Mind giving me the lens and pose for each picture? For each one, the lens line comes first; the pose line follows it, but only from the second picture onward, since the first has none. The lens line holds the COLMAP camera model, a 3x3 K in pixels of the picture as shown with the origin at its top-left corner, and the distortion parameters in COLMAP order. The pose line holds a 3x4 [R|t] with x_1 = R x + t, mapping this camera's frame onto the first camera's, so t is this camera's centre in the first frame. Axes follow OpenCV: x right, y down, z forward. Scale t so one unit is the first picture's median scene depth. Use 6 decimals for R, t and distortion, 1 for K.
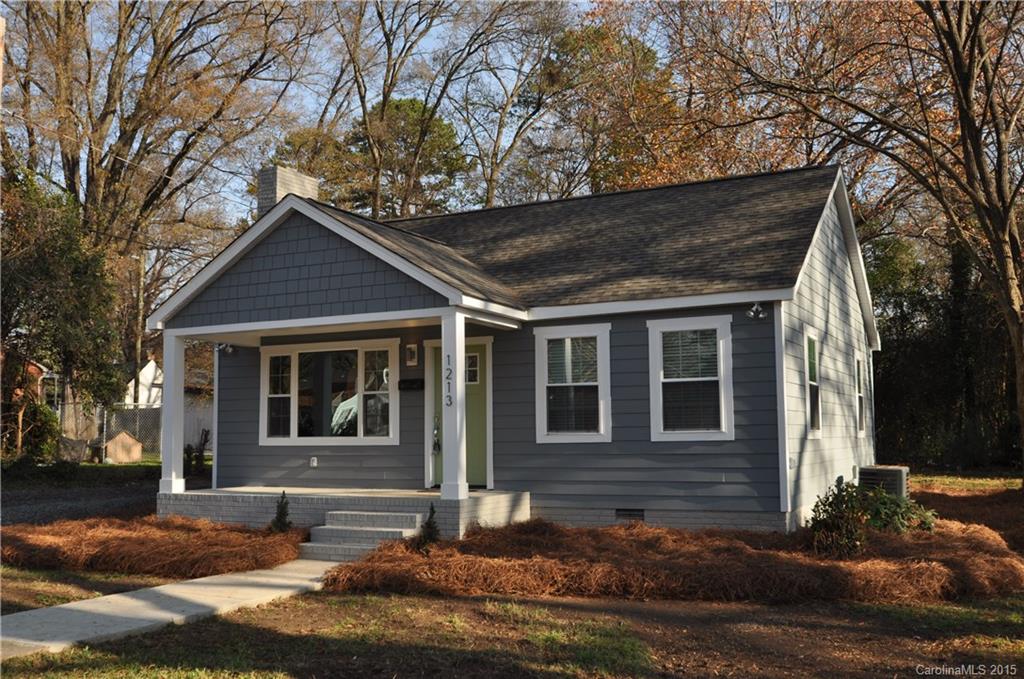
lens RADIAL K [[1017.6, 0, 512.0], [0, 1017.6, 339.5], [0, 0, 1]] dist [-0.065865, -0.000584]
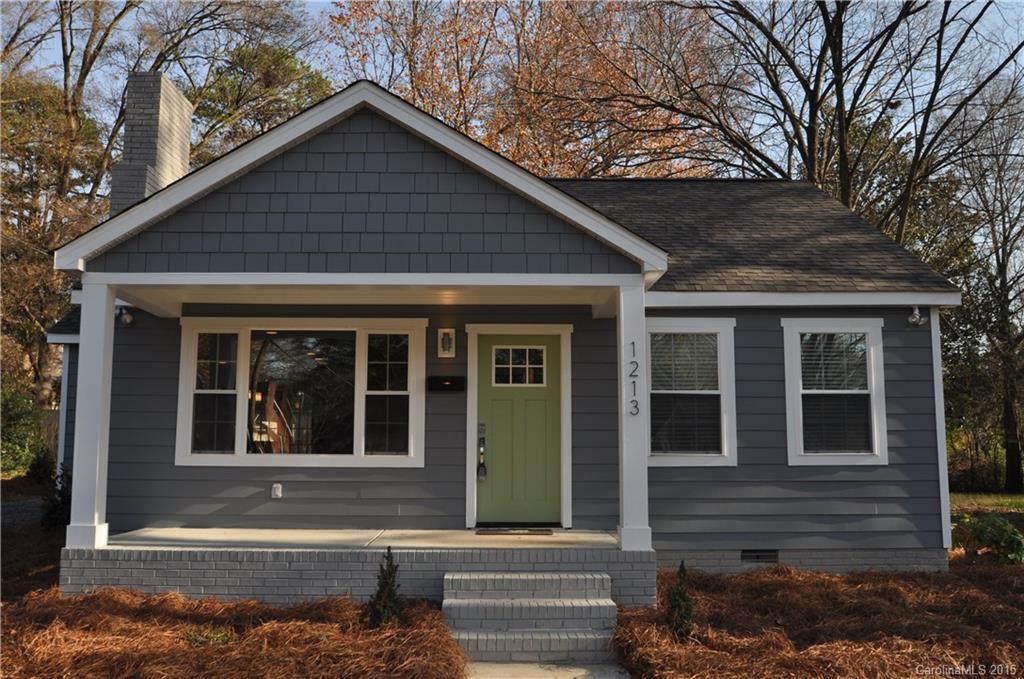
lens RADIAL K [[885.4, 0, 512.0], [0, 885.4, 339.5], [0, 0, 1]] dist [-0.058444, 0.001589]
pose [[0.887914, 0.068806, 0.454834, -0.378875], [-0.056587, 0.997578, -0.040442, 0.039112], [-0.456515, 0.010172, 0.889657, 0.457323]]
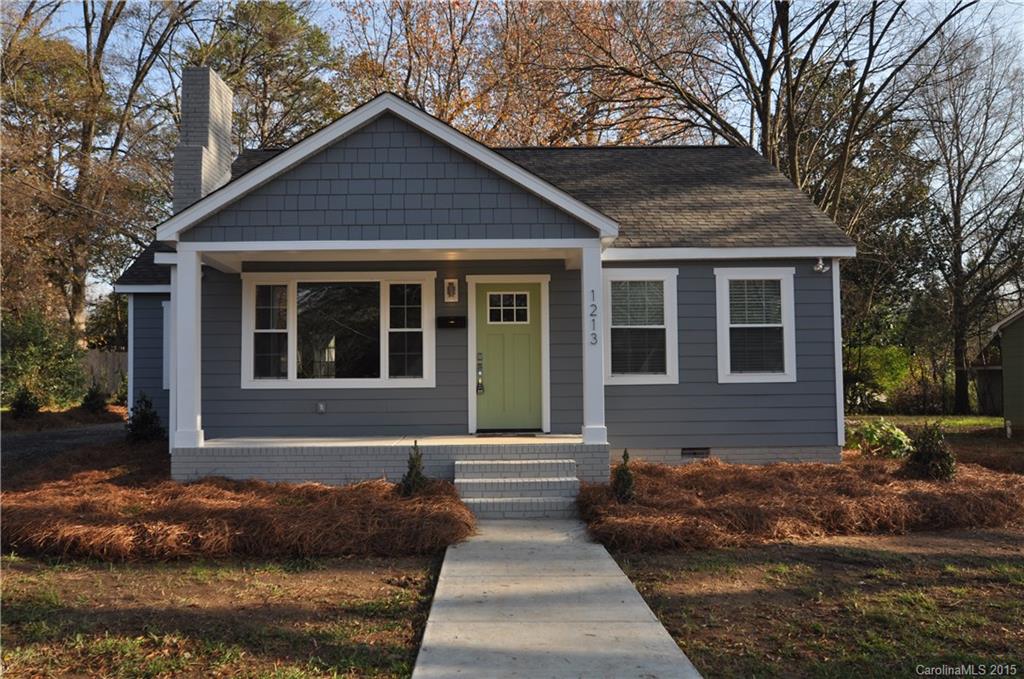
lens RADIAL K [[857.3, 0, 512.0], [0, 857.3, 339.5], [0, 0, 1]] dist [-0.054912, 0.001917]
pose [[0.884476, 0.025433, 0.465892, -0.453103], [-0.045514, 0.998454, 0.031901, 0.035643], [-0.464360, -0.049420, 0.884267, 0.309398]]
